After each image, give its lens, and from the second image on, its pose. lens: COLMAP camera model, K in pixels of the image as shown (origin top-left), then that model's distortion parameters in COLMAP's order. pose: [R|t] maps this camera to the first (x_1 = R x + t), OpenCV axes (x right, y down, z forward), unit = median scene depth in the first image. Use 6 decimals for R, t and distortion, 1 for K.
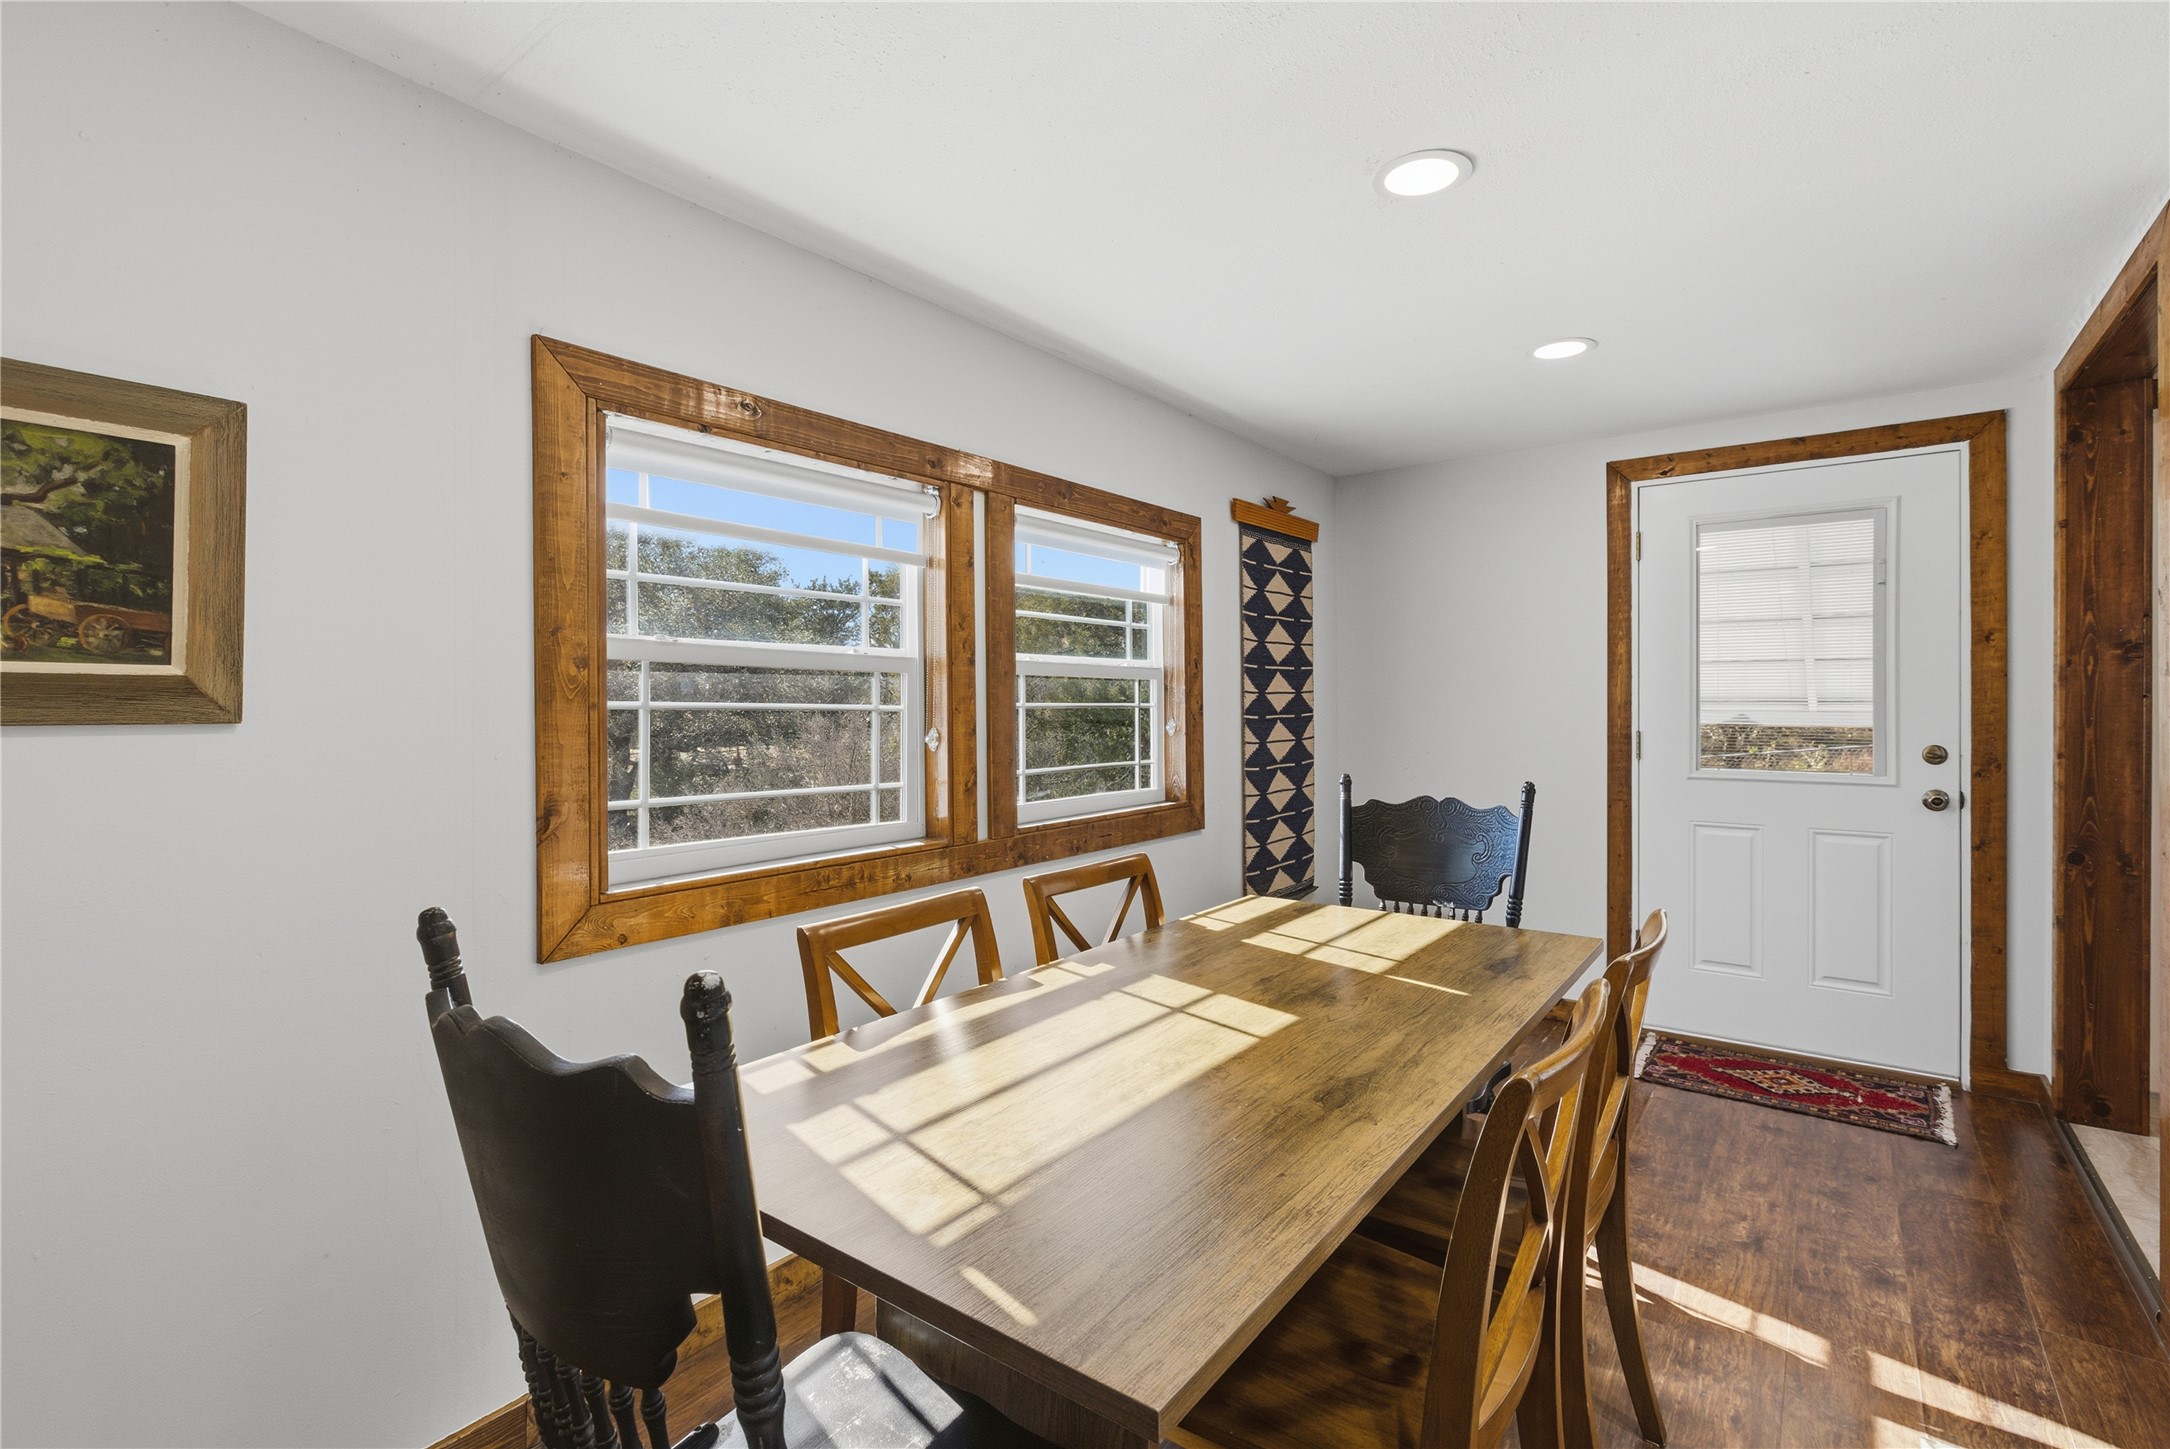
lens RADIAL K [[995.7, 0, 1086.7], [0, 995.7, 706.2], [0, 0, 1]] dist [-0.018980, 0.012402]
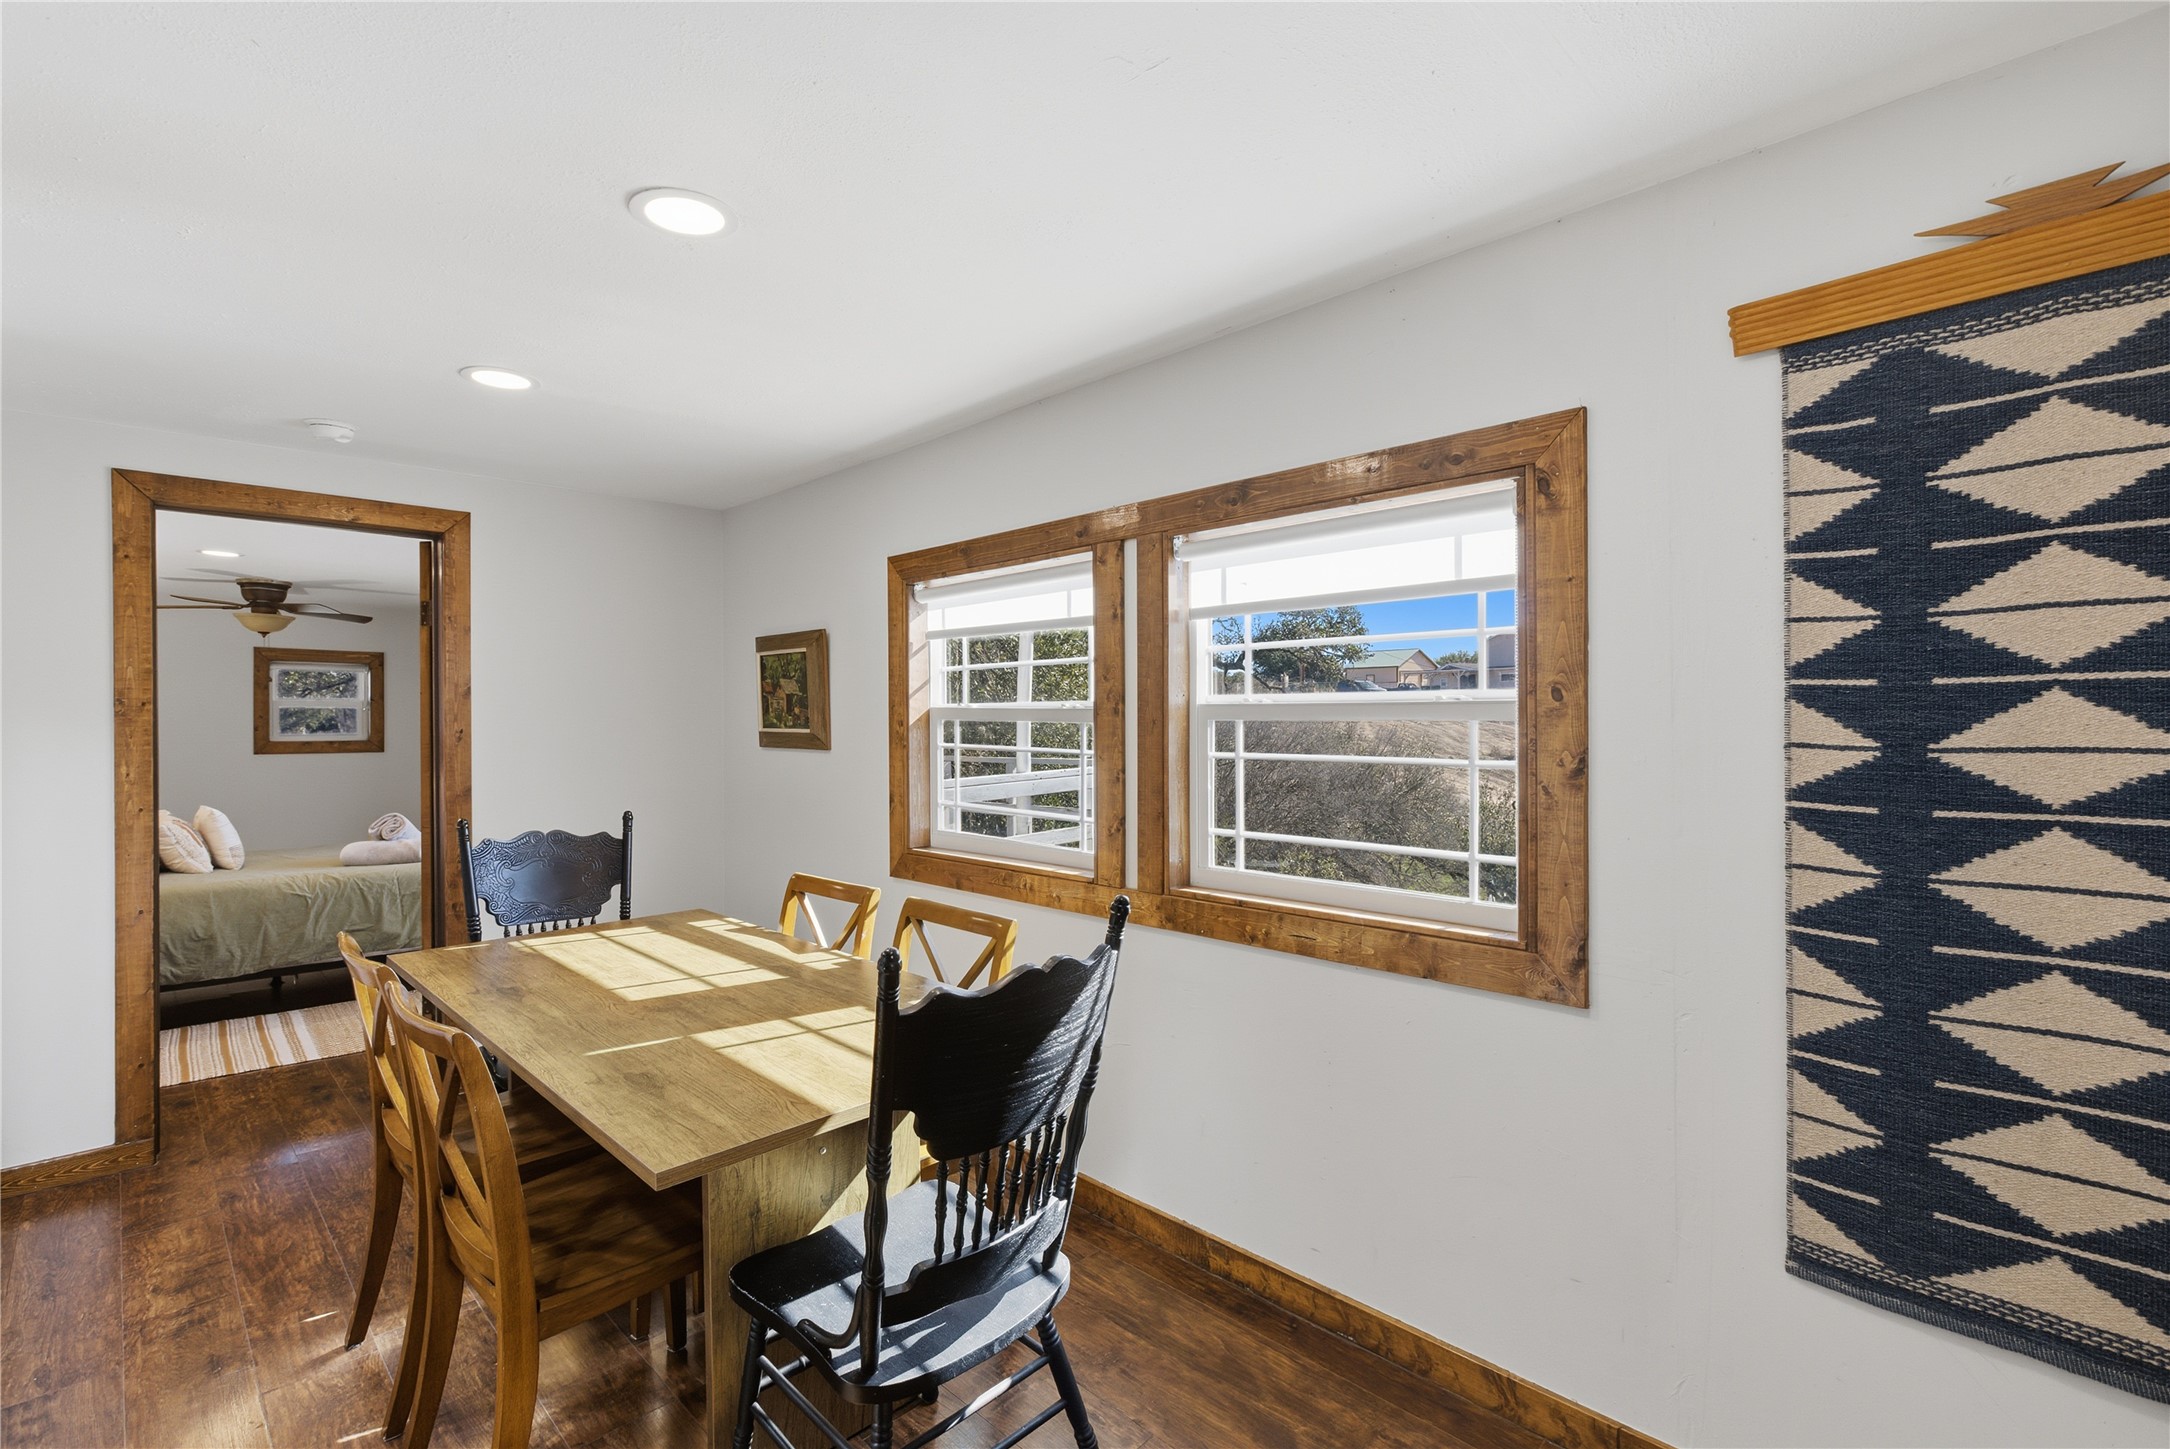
lens RADIAL K [[995.7, 0, 1086.7], [0, 995.7, 706.2], [0, 0, 1]] dist [-0.018980, 0.012402]
pose [[-0.144132, 0.009949, -0.989508, 1.103764], [0.017108, 0.999825, 0.007561, -0.069302], [0.989411, -0.015838, -0.144277, 1.358002]]
